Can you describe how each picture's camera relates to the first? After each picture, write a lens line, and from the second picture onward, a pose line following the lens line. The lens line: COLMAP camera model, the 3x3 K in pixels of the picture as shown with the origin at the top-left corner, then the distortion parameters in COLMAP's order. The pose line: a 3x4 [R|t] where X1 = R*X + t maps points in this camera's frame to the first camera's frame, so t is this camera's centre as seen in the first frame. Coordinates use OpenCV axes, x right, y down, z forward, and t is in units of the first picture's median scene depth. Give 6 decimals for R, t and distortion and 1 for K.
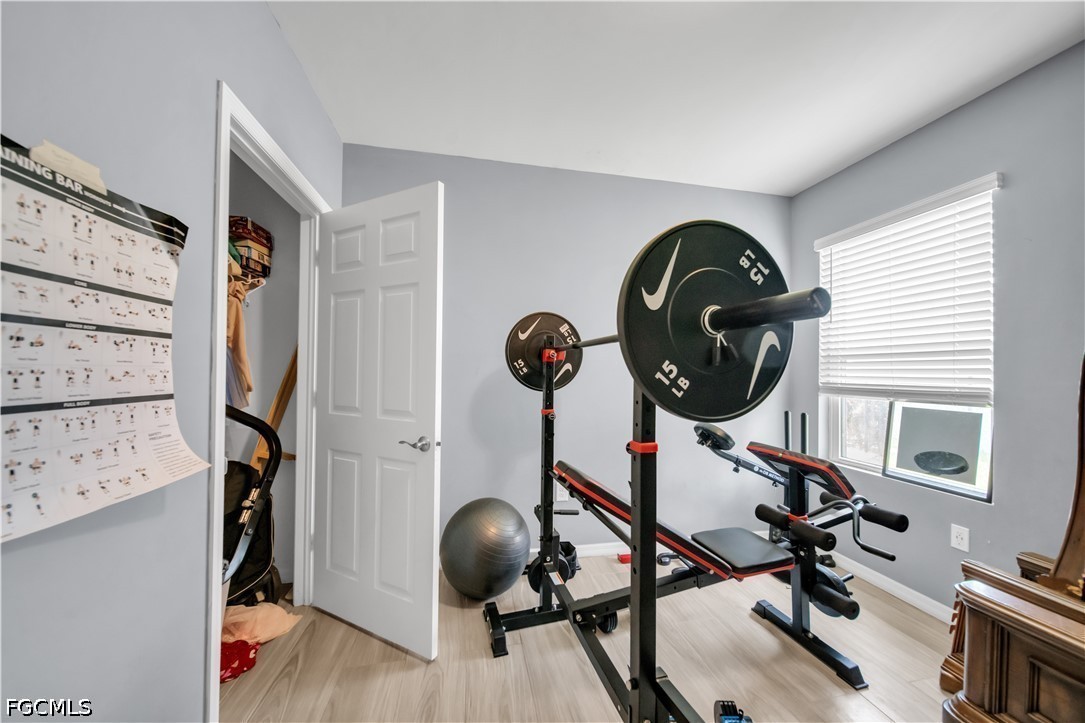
lens RADIAL K [[374.4, 0, 542.9], [0, 374.4, 367.8], [0, 0, 1]] dist [-0.001958, -0.000388]
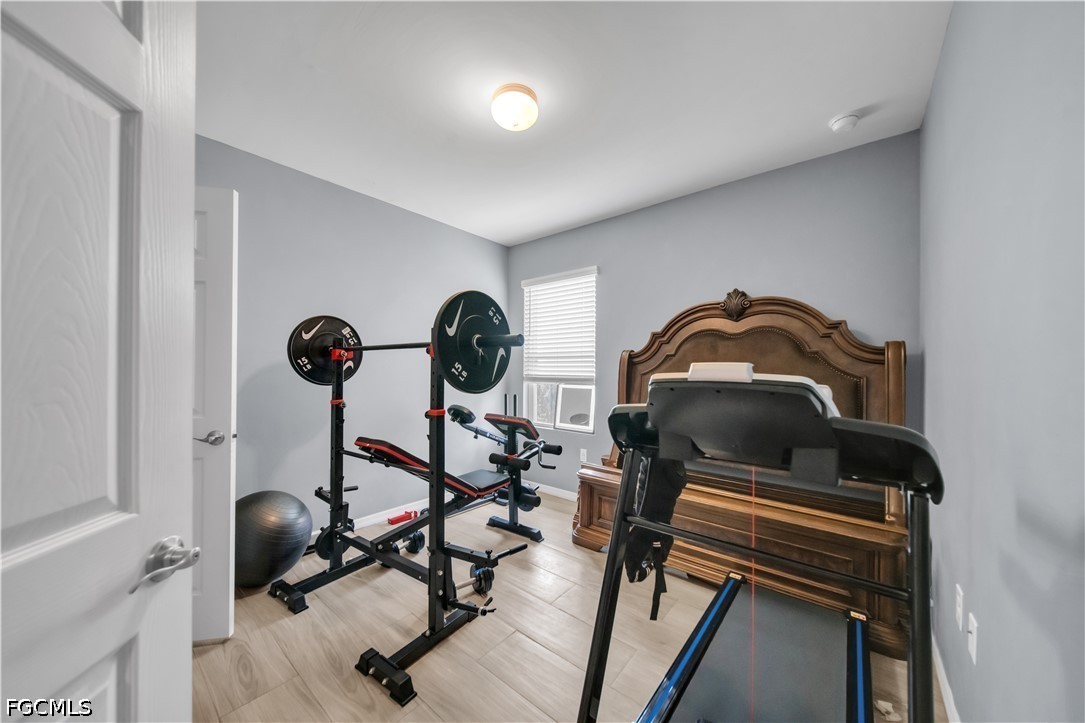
lens RADIAL K [[374.4, 0, 541.1], [0, 374.4, 364.9], [0, 0, 1]] dist [-0.001958, -0.000388]
pose [[0.779473, 0.000547, 0.626436, -0.246208], [-0.003017, 0.999991, 0.002880, -0.005855], [-0.626429, -0.004135, 0.779467, -0.355176]]
